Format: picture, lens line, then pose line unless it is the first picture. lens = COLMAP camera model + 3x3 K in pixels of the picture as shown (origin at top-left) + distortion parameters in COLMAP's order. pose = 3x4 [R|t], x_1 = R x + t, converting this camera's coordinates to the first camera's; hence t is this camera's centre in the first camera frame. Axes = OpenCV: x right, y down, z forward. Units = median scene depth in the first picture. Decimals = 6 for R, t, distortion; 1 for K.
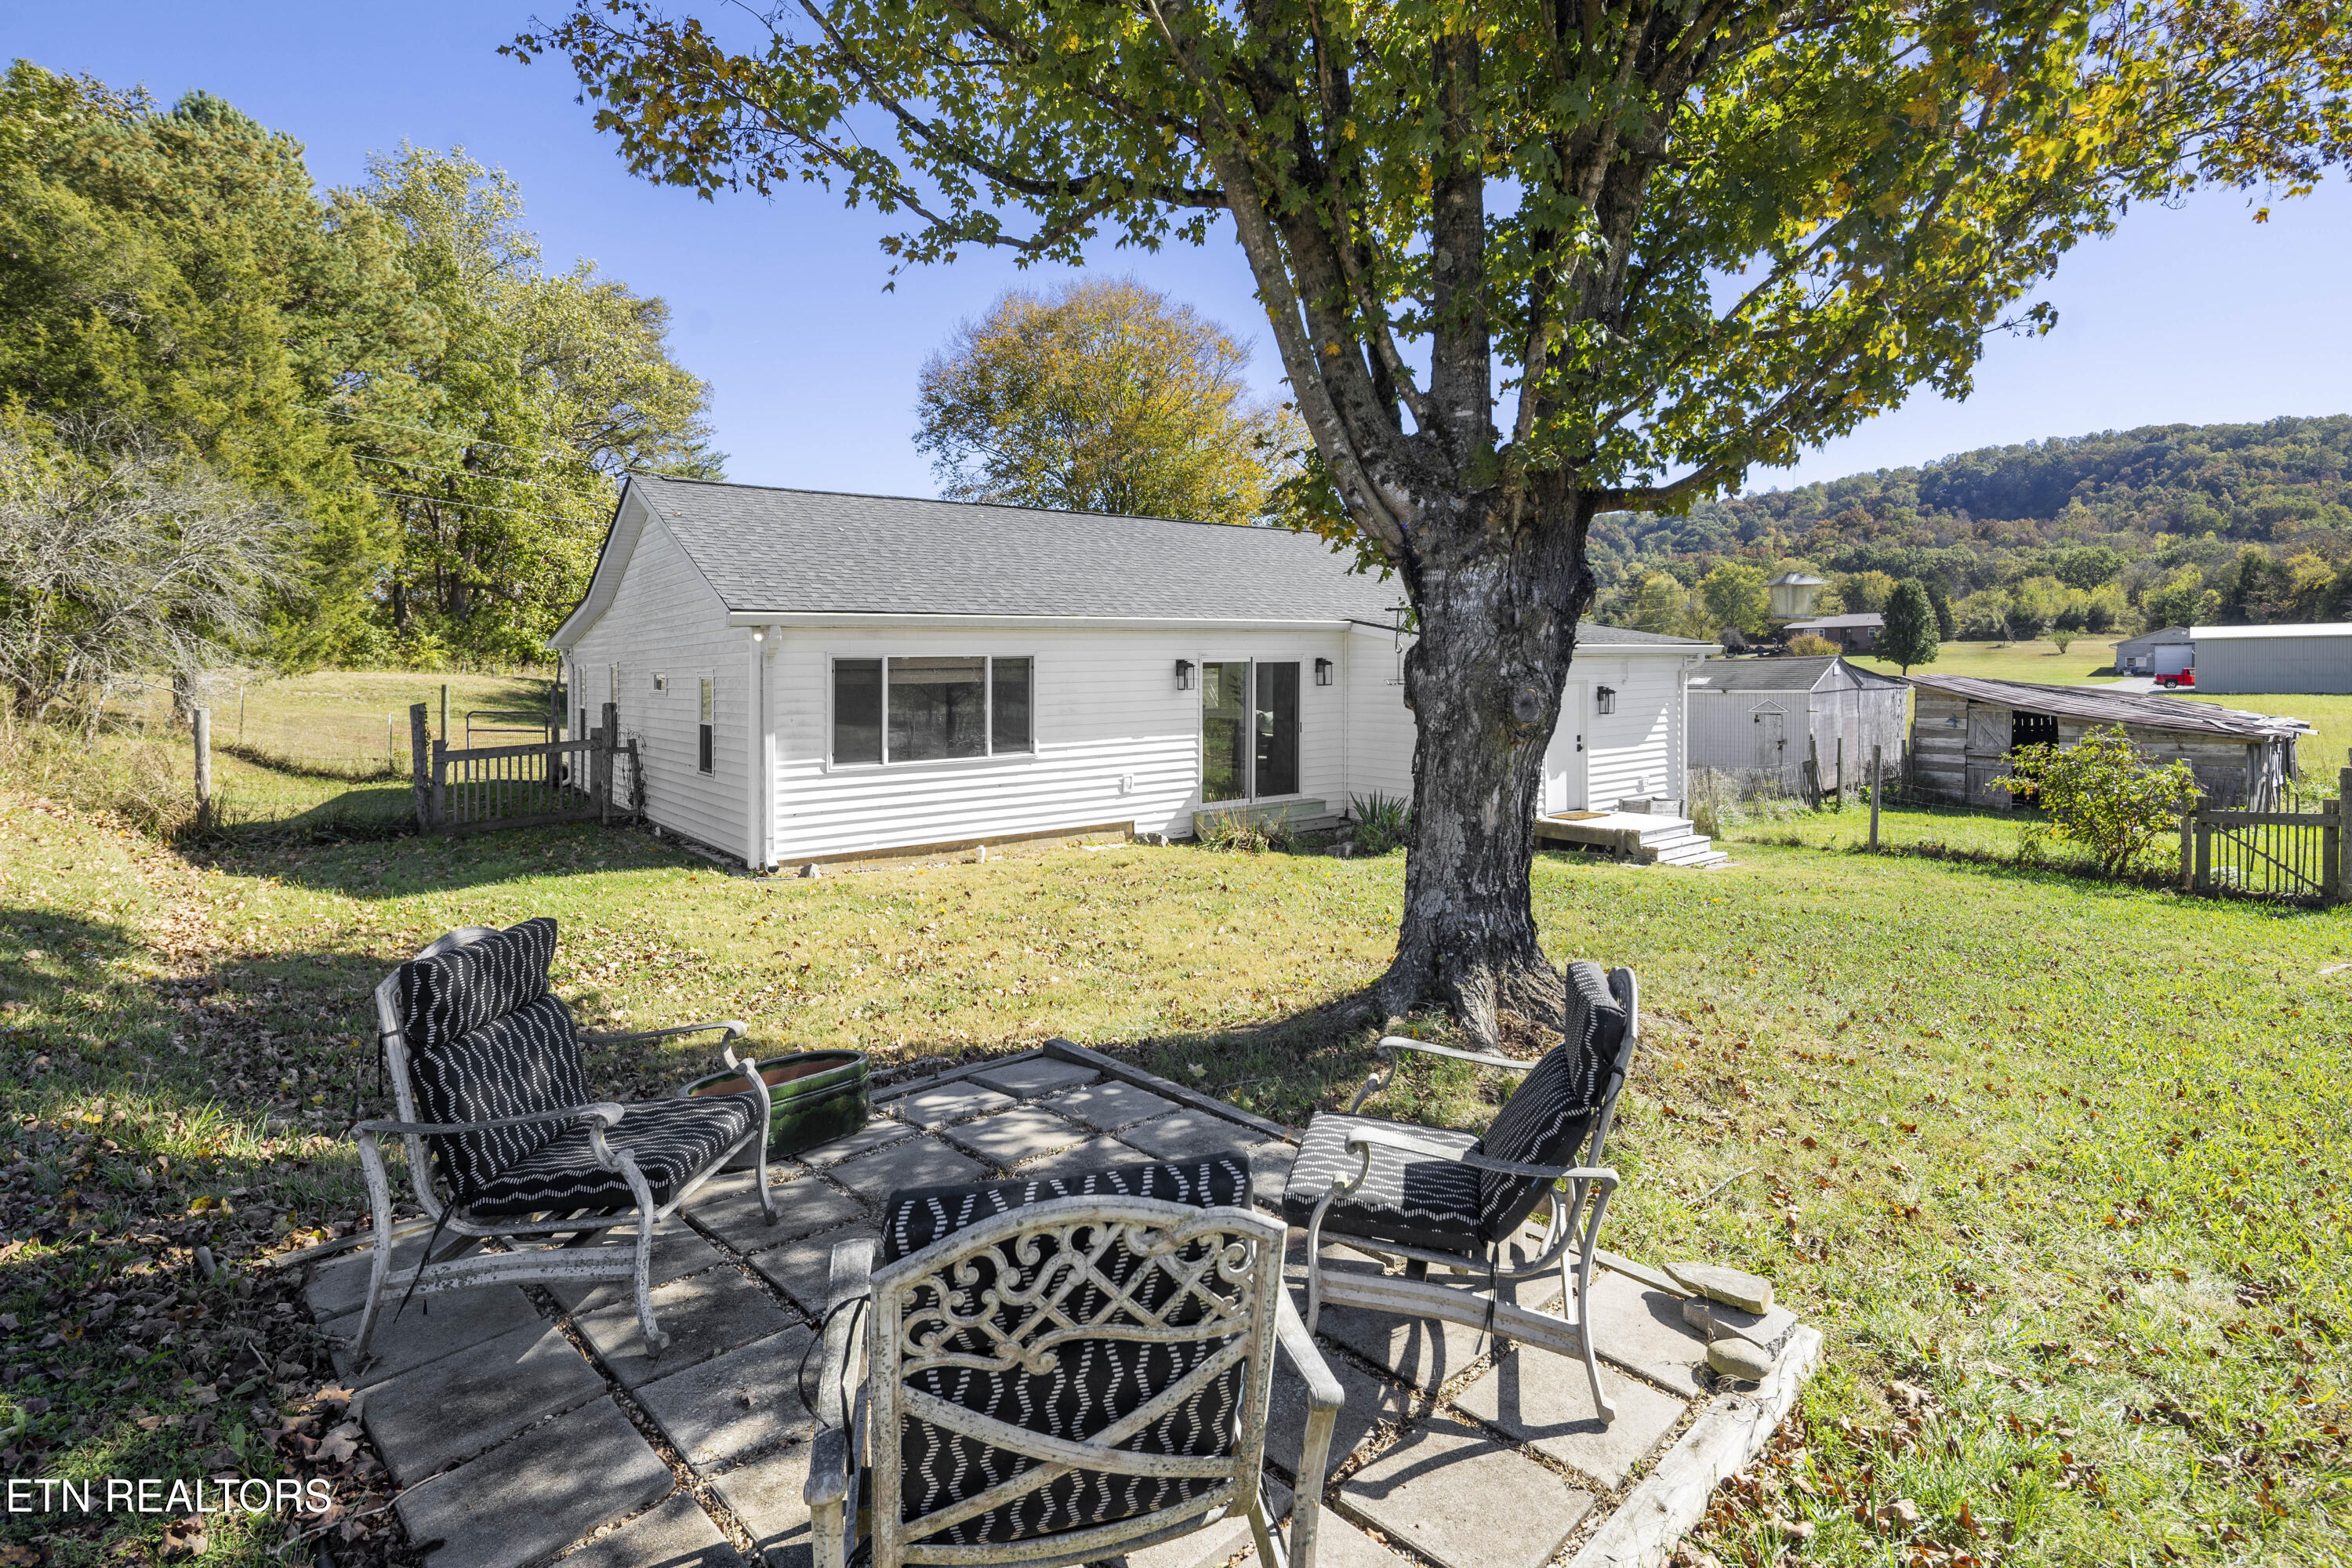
lens RADIAL K [[1114.3, 0, 1148.4], [0, 1114.3, 708.8], [0, 0, 1]] dist [-0.001964, 0.000059]
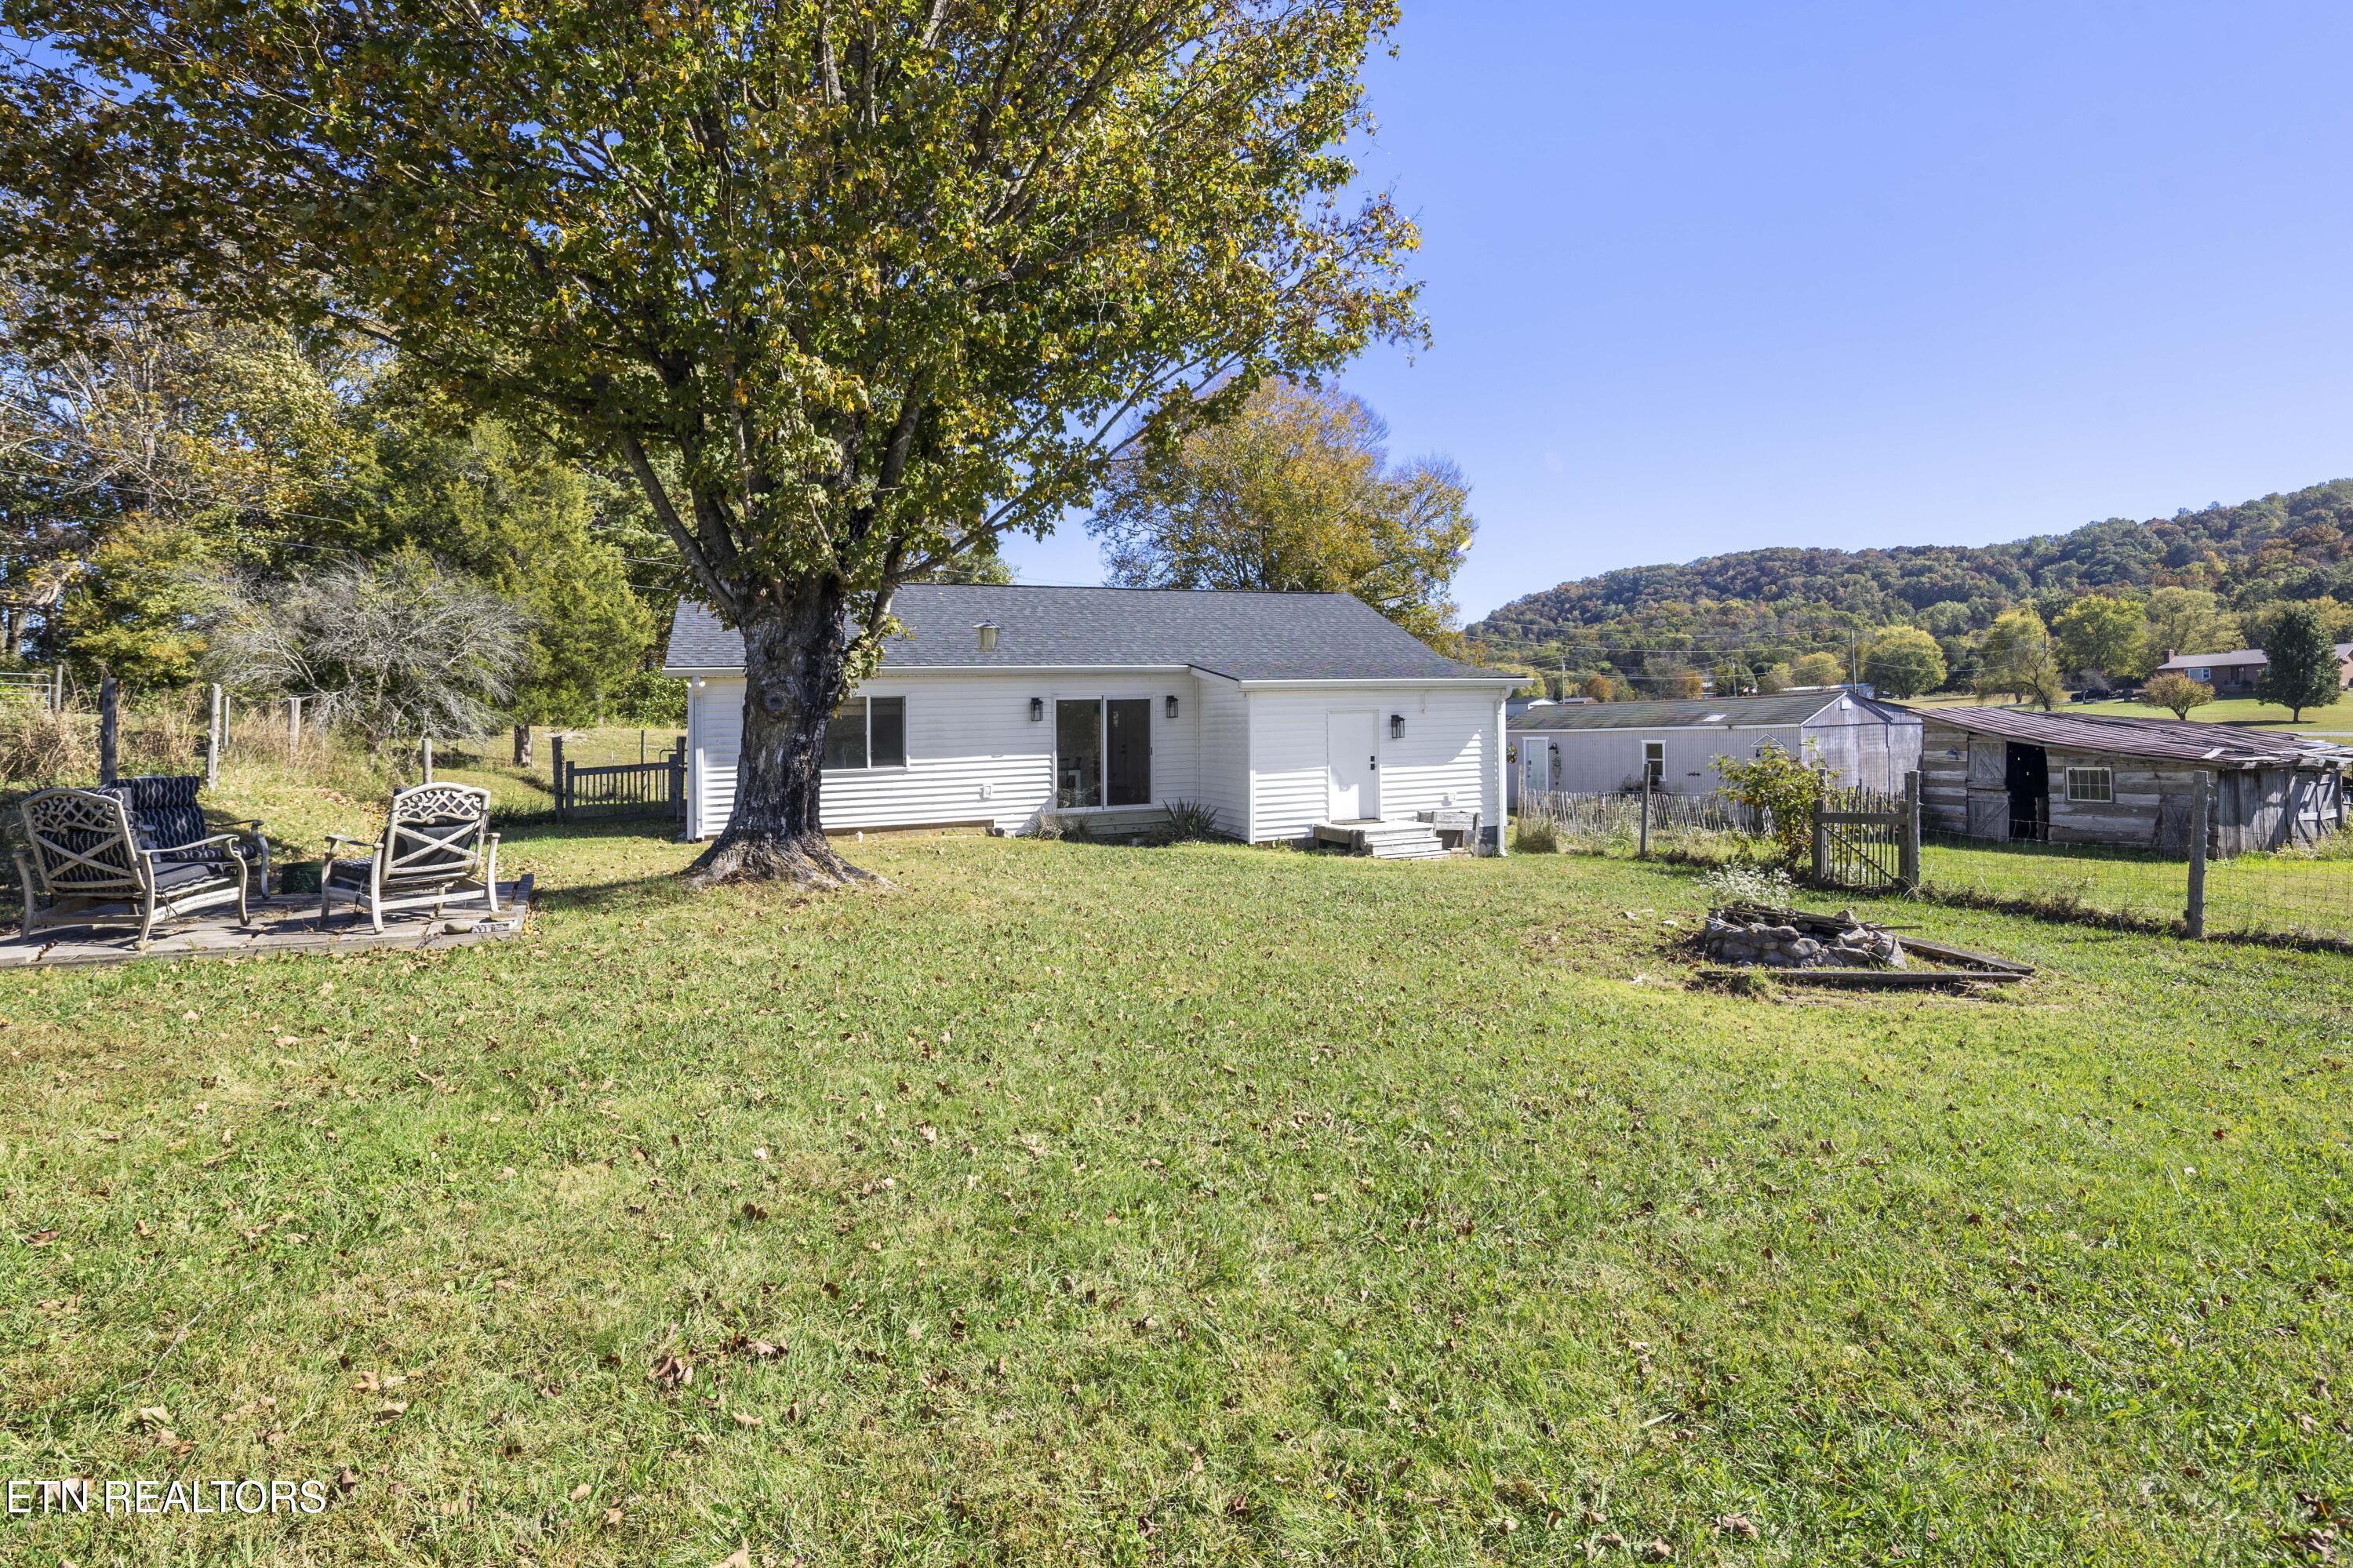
lens RADIAL K [[1091.0, 0, 1176.9], [0, 1091.0, 743.0], [0, 0, 1]] dist [0.002636, 0.000304]
pose [[0.965366, -0.007739, -0.260784, 0.523666], [0.001769, 0.999731, -0.023121, 0.038750], [0.260893, 0.021859, 0.965120, -0.194490]]
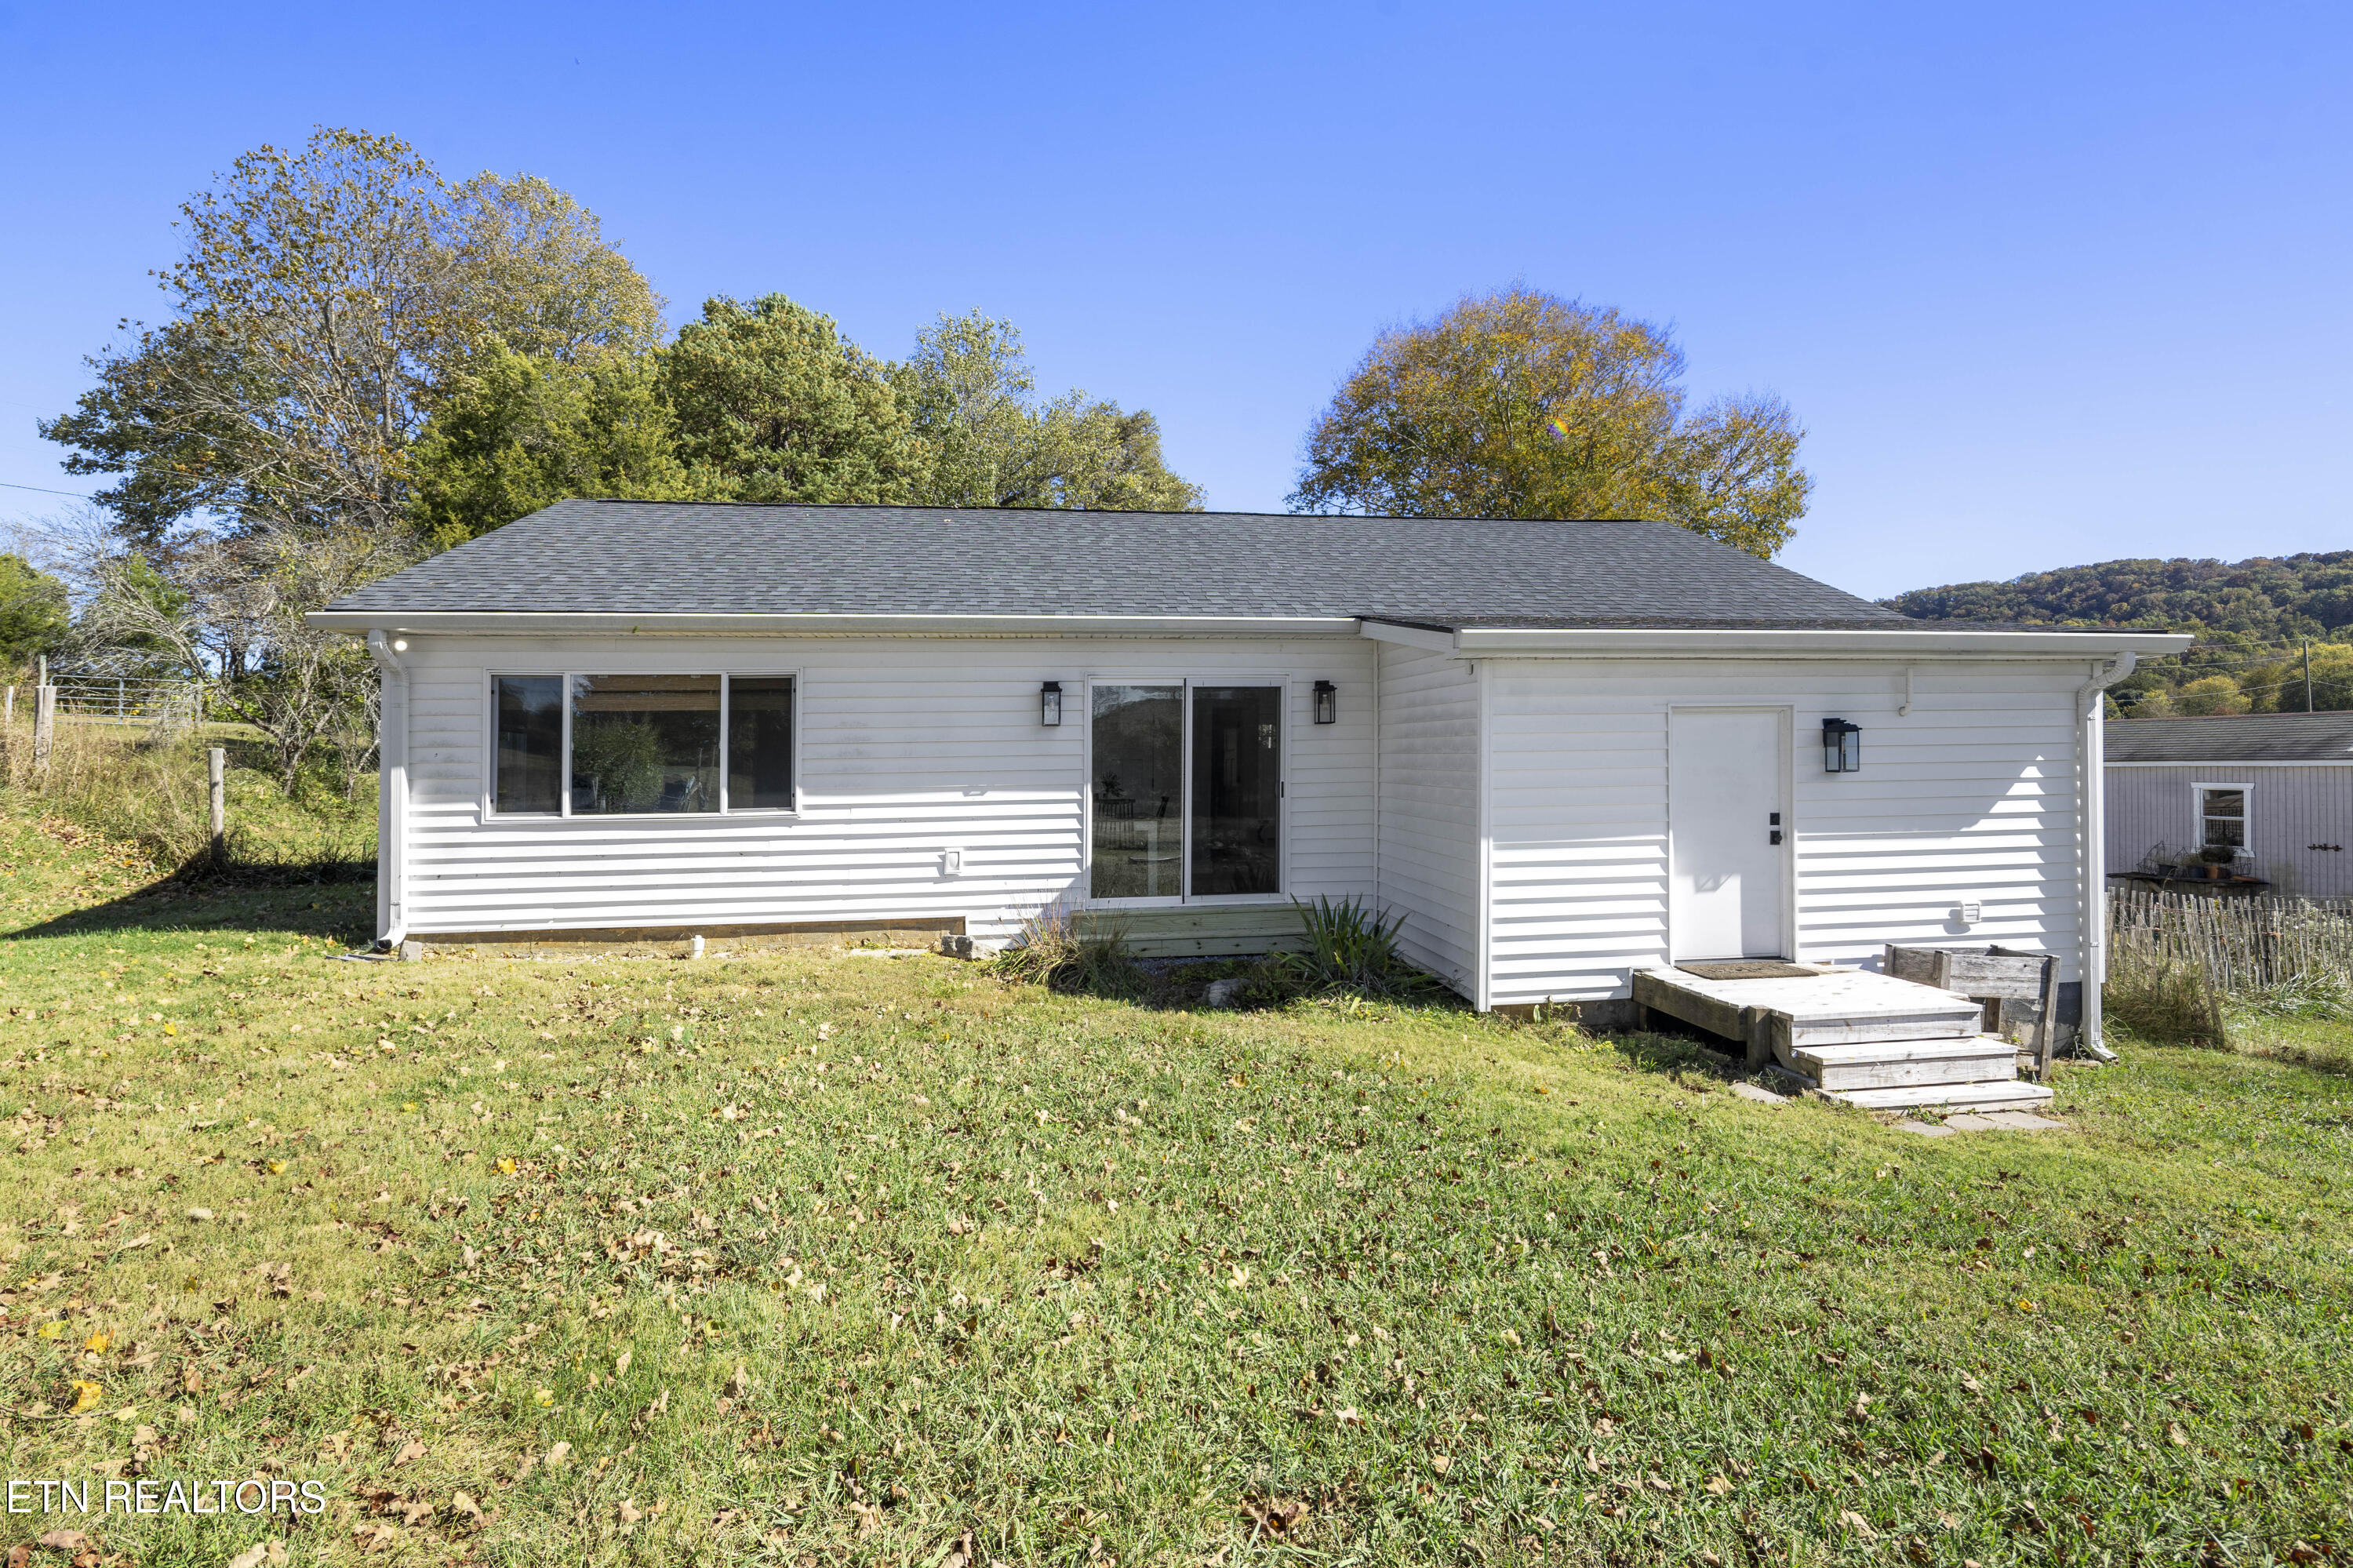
lens RADIAL K [[1091.0, 0, 1176.9], [0, 1091.0, 743.0], [0, 0, 1]] dist [0.002636, 0.000304]
pose [[0.887291, -0.003573, -0.461196, 0.400537], [-0.020253, 0.998704, -0.046701, 0.022036], [0.460765, 0.050778, 0.886068, 0.450770]]
